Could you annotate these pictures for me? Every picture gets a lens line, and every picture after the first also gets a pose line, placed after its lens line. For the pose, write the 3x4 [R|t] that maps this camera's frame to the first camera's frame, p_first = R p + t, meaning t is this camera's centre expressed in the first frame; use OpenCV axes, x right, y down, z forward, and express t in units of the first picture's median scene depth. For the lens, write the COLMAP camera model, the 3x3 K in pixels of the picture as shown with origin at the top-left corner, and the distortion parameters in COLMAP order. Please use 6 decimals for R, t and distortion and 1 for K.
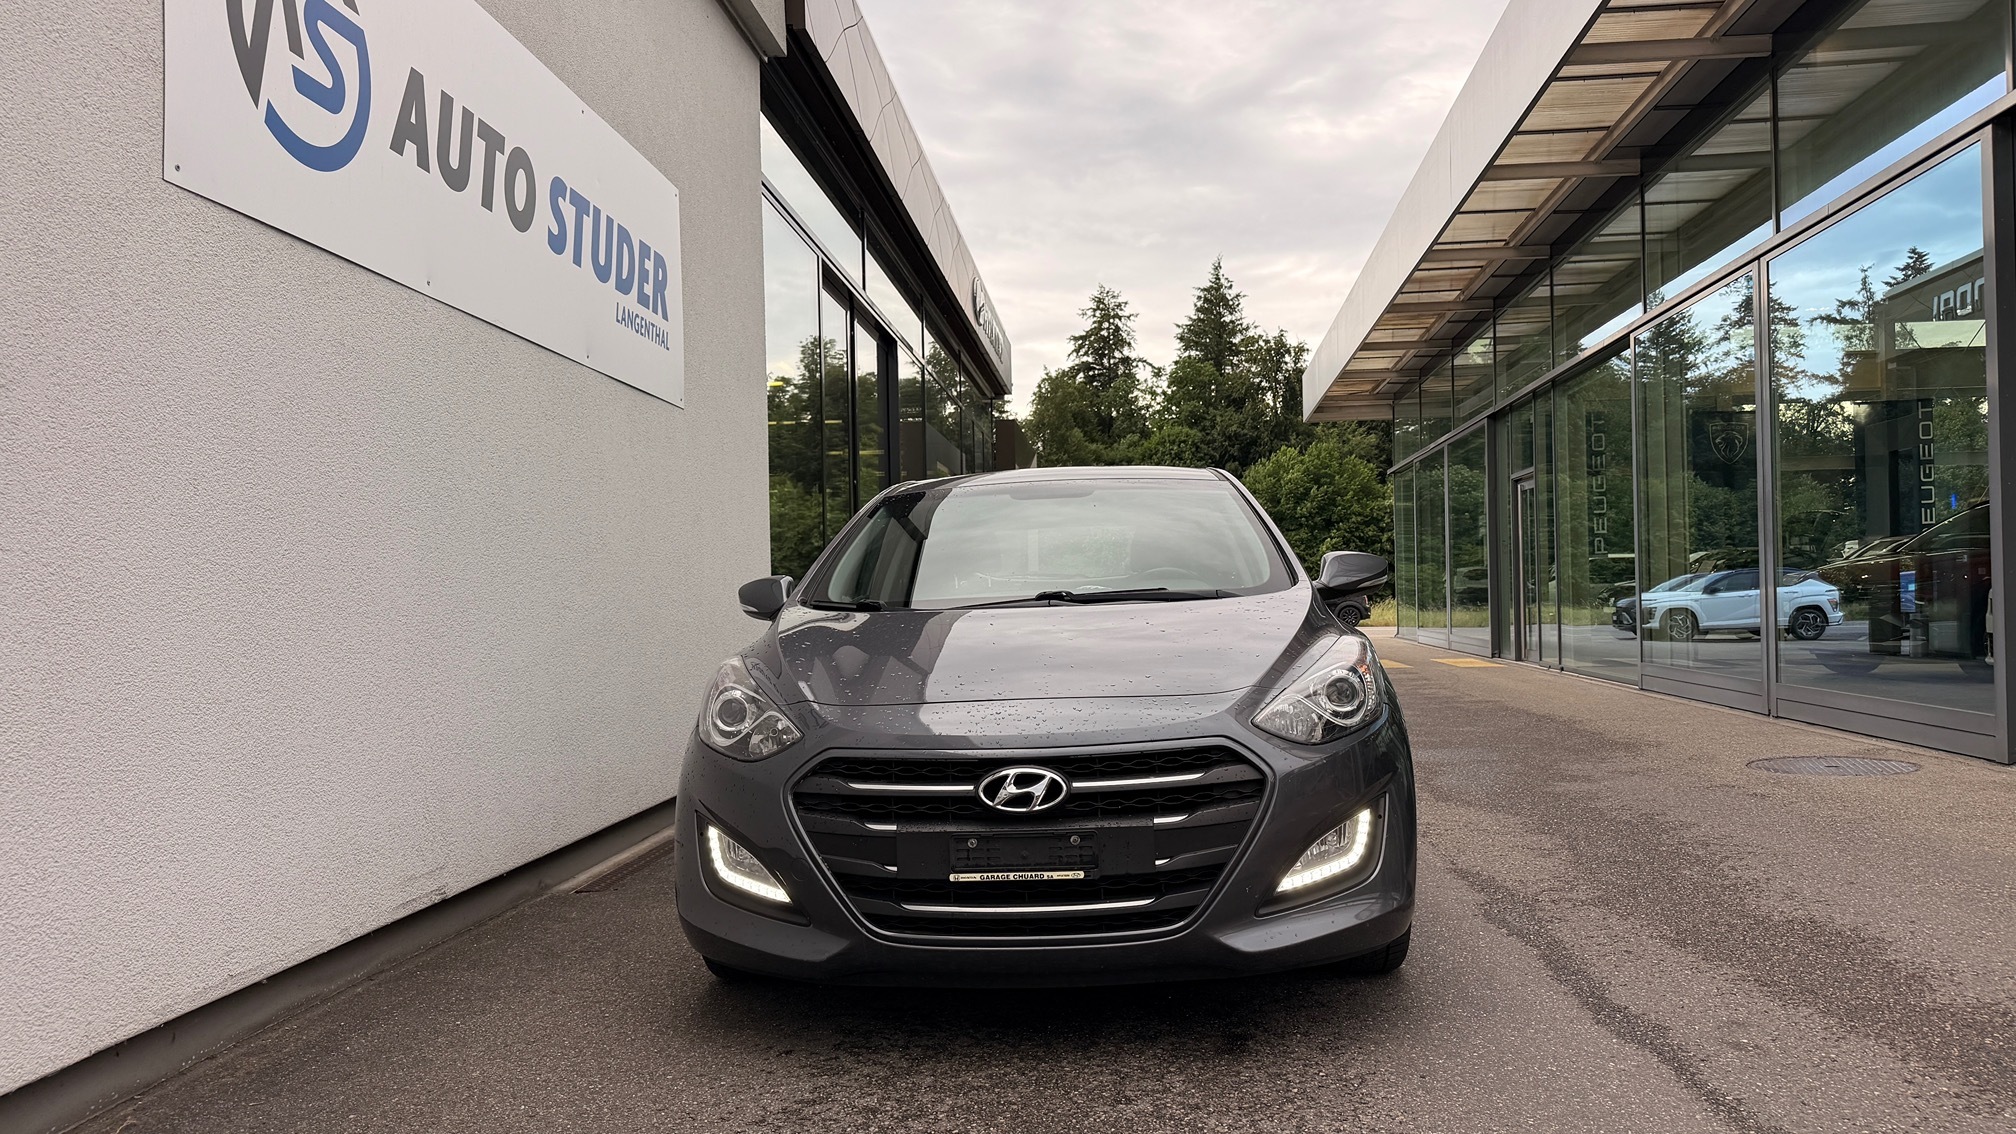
lens RADIAL K [[1433.1, 0, 1011.3], [0, 1433.1, 594.0], [0, 0, 1]] dist [-0.000770, -0.000434]
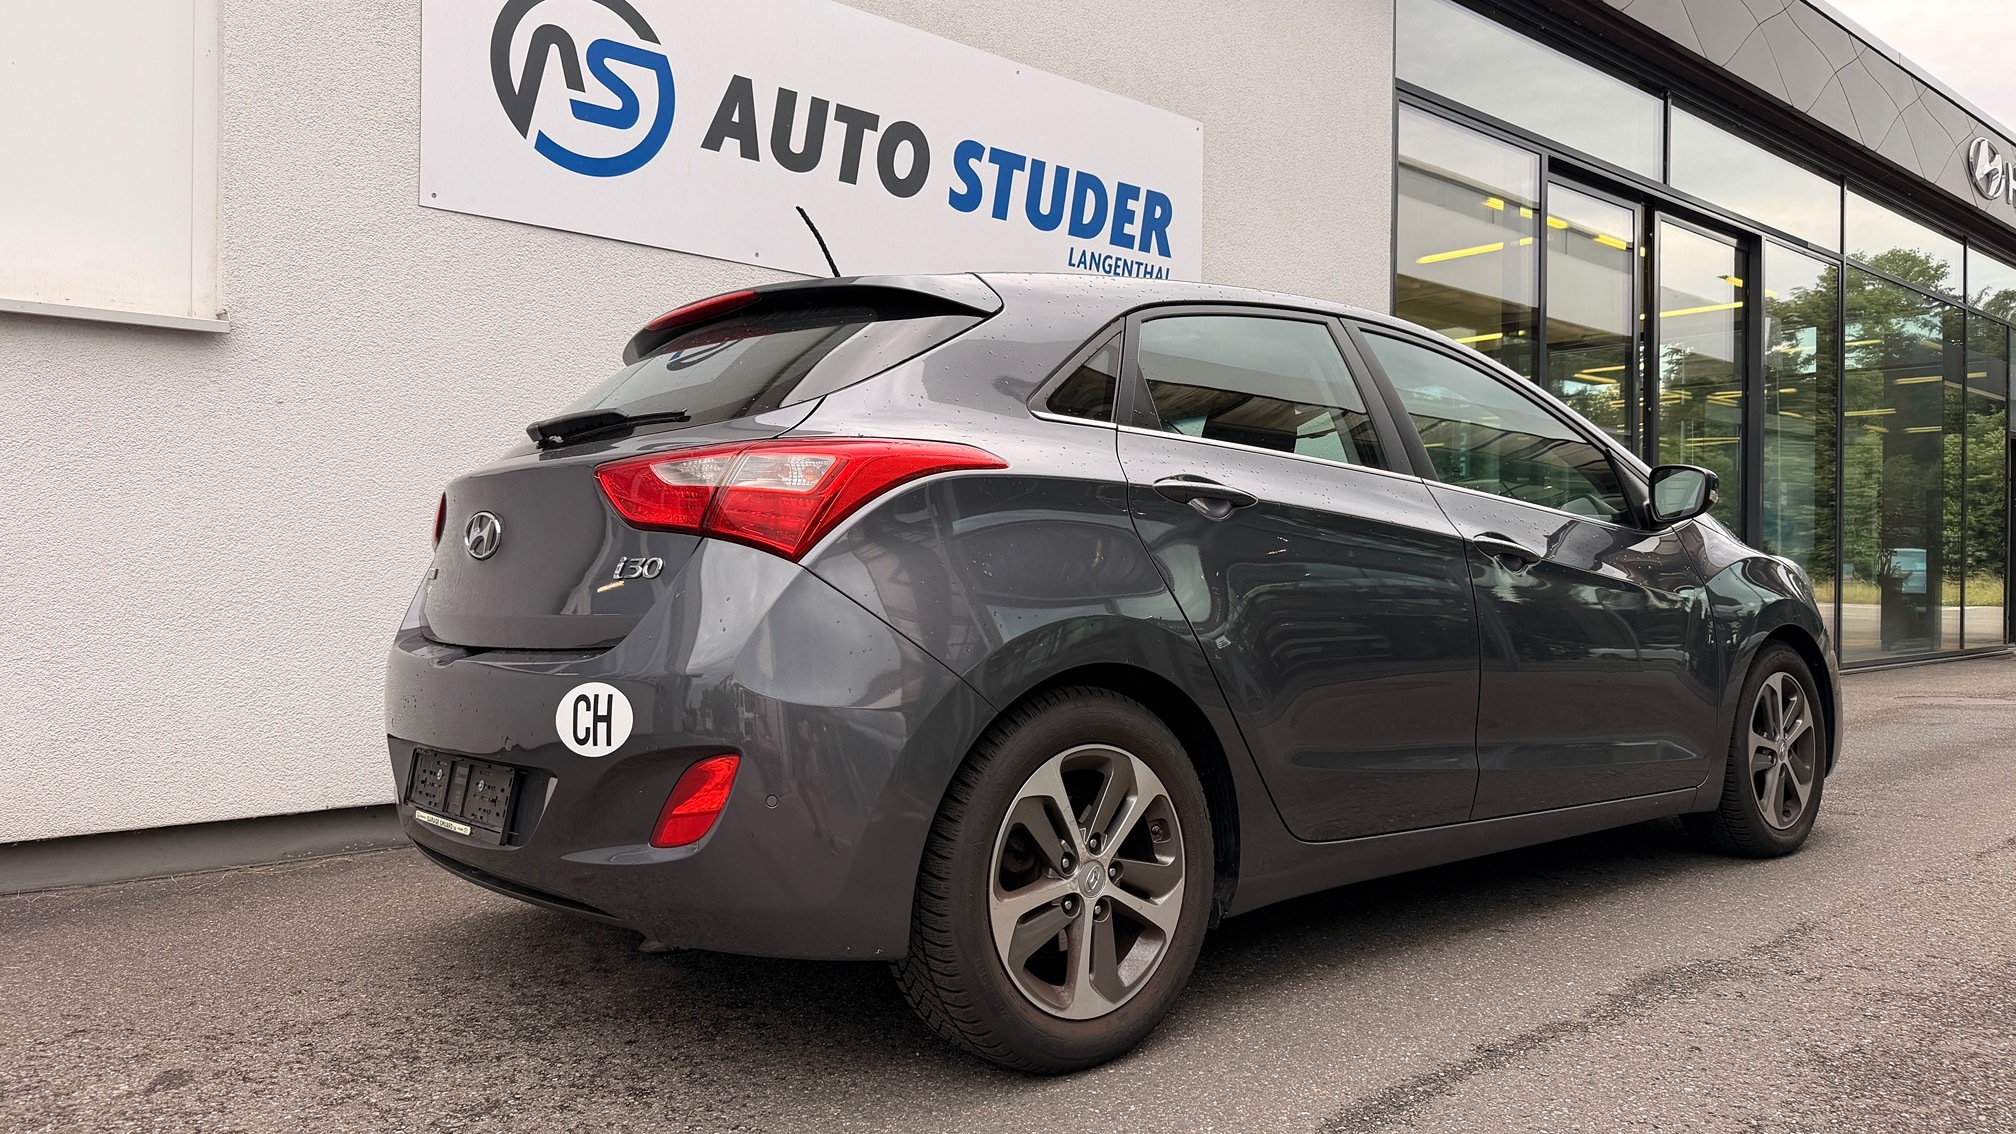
lens RADIAL K [[1407.4, 0, 1019.3], [0, 1407.4, 572.7], [0, 0, 1]] dist [0.188730, -0.423294]
pose [[0.726422, 0.032540, -0.686479, 0.604734], [-0.018559, 0.999443, 0.027736, 0.015369], [0.686999, -0.007408, 0.726621, 0.280284]]
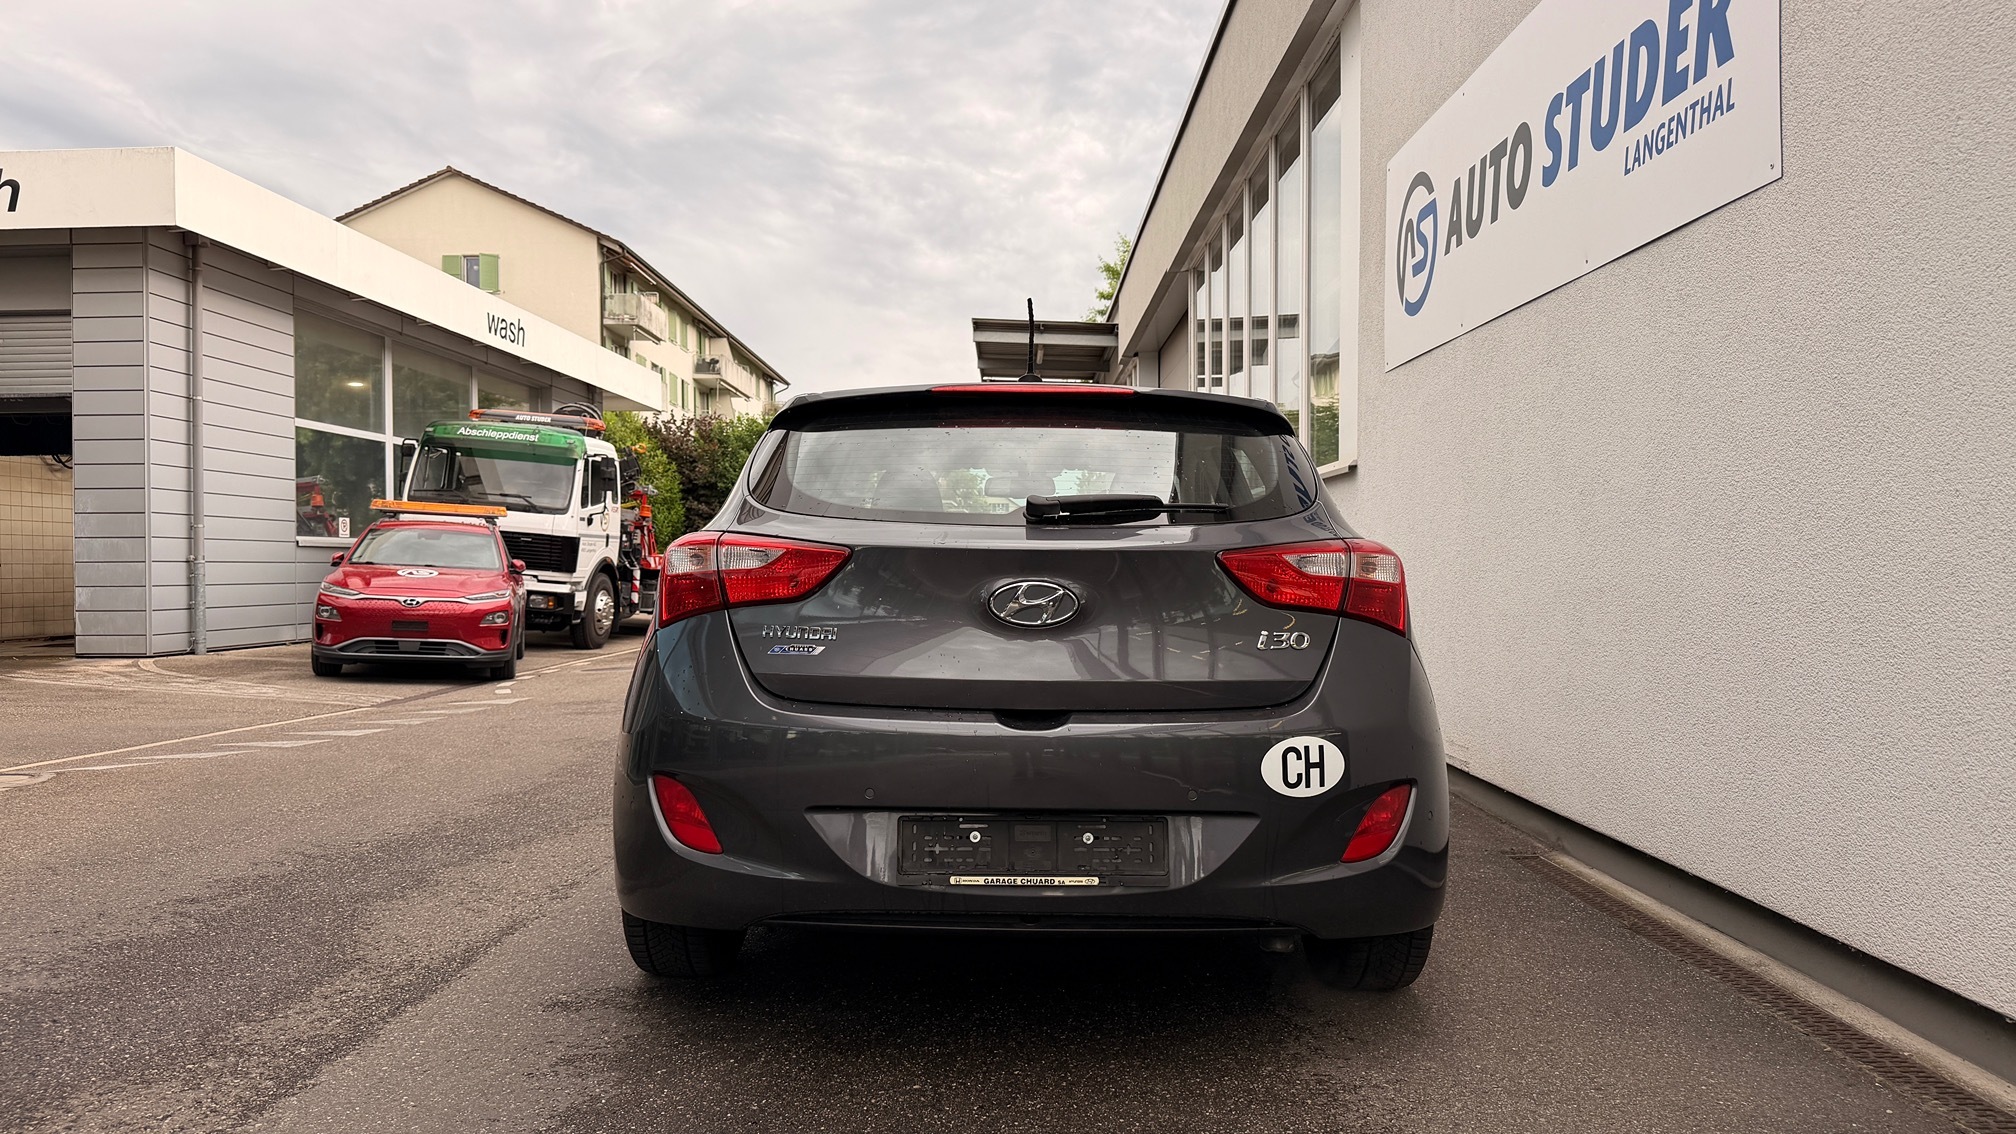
lens RADIAL K [[1428.1, 0, 951.7], [0, 1428.1, 566.4], [0, 0, 1]] dist [-0.002230, -0.002141]
pose [[-0.998171, 0.039339, -0.045910, 0.164584], [0.039725, 0.999182, -0.007511, 0.008086], [0.045577, -0.009321, -0.998917, 2.406831]]
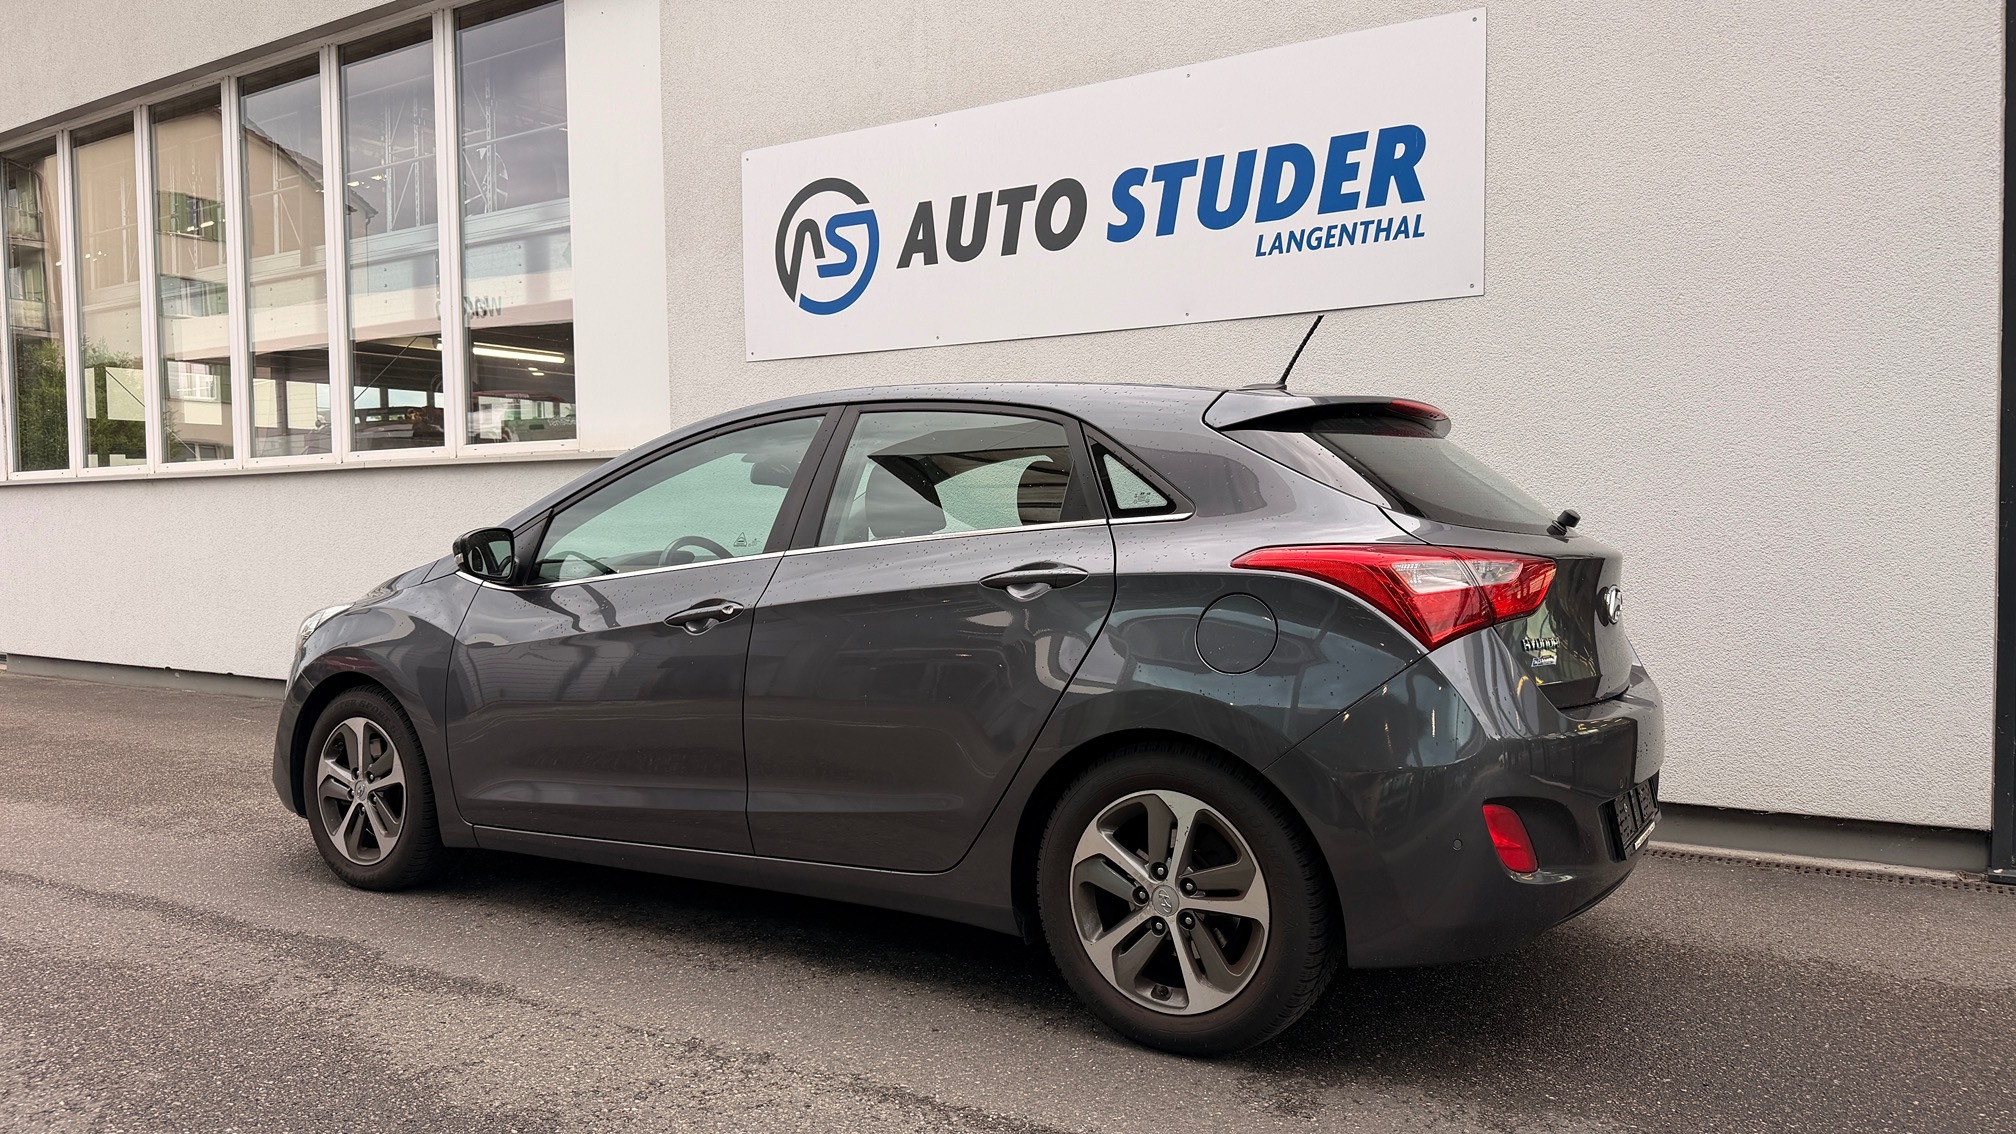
lens RADIAL K [[1416.5, 0, 1001.6], [0, 1416.5, 571.9], [0, 0, 1]] dist [0.206207, -0.477489]
pose [[-0.462970, 0.062067, -0.884198, 0.957390], [0.030748, 0.998070, 0.053961, -0.045702], [0.885840, -0.002205, -0.463985, 1.812372]]
